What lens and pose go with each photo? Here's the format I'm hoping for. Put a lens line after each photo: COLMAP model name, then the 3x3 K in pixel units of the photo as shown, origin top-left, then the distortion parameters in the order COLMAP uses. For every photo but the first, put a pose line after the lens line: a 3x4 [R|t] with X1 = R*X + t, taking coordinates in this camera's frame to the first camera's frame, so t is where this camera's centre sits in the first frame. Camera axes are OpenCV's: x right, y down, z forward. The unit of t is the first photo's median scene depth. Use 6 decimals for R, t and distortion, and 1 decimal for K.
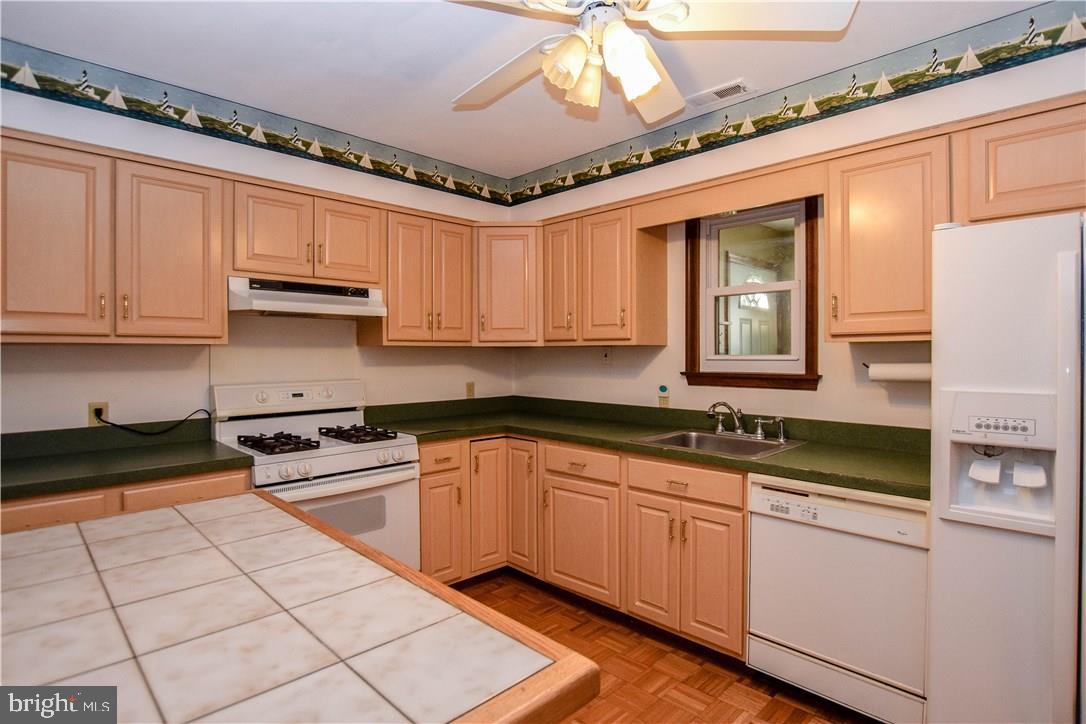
lens RADIAL K [[572.8, 0, 549.2], [0, 572.8, 358.9], [0, 0, 1]] dist [-0.024197, 0.002119]
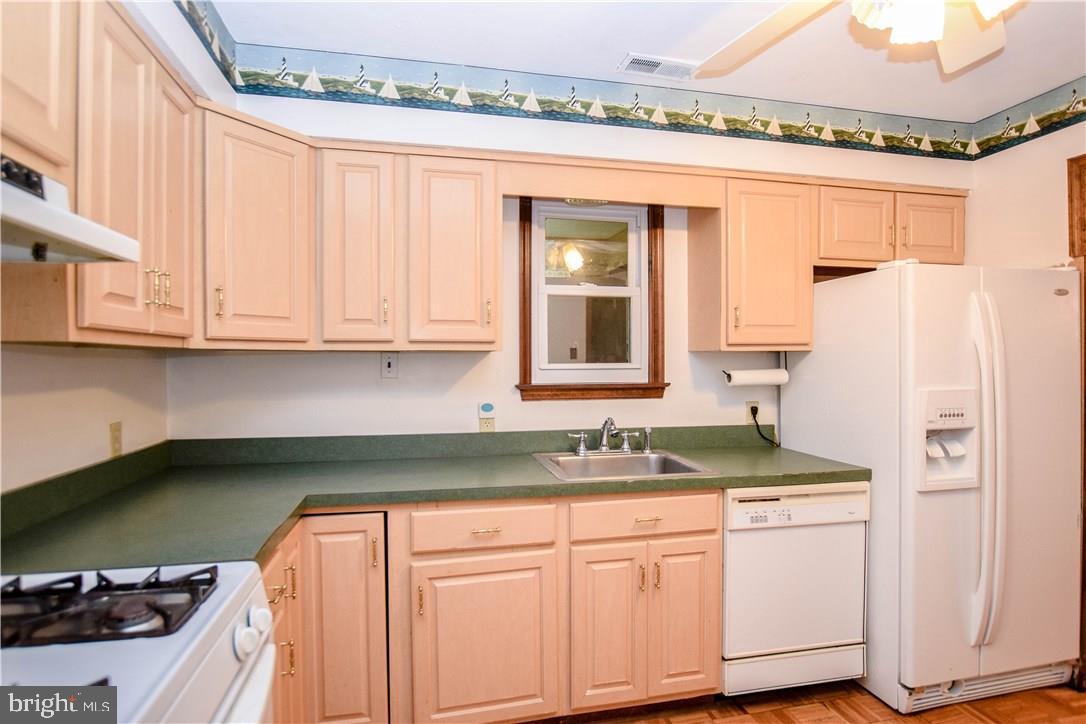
lens RADIAL K [[572.8, 0, 547.3], [0, 572.8, 363.2], [0, 0, 1]] dist [-0.024197, 0.002119]
pose [[0.525279, -0.003956, 0.850921, -0.484819], [0.009227, 0.999957, -0.001047, -0.007102], [-0.850880, 0.008401, 0.525293, 0.611691]]
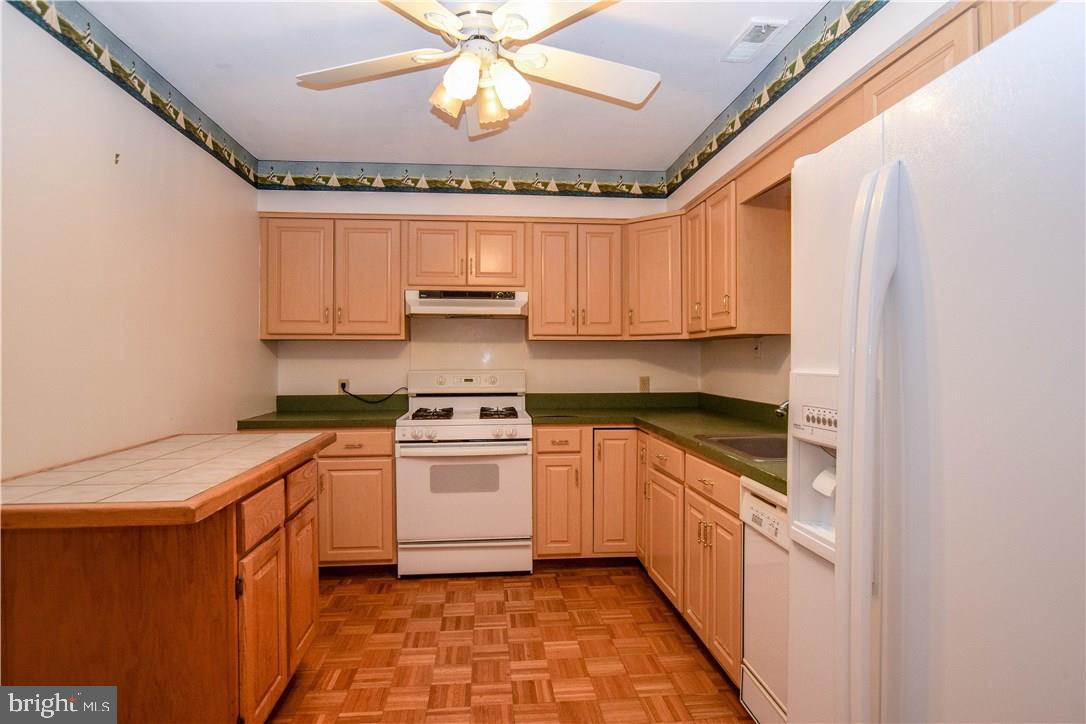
lens RADIAL K [[606.3, 0, 537.8], [0, 606.3, 359.6], [0, 0, 1]] dist [-0.028303, 0.002920]
pose [[0.760676, 0.001492, -0.649130, 0.566732], [-0.007732, 0.999947, -0.006762, 0.027101], [0.649085, 0.010163, 0.760648, 0.086008]]
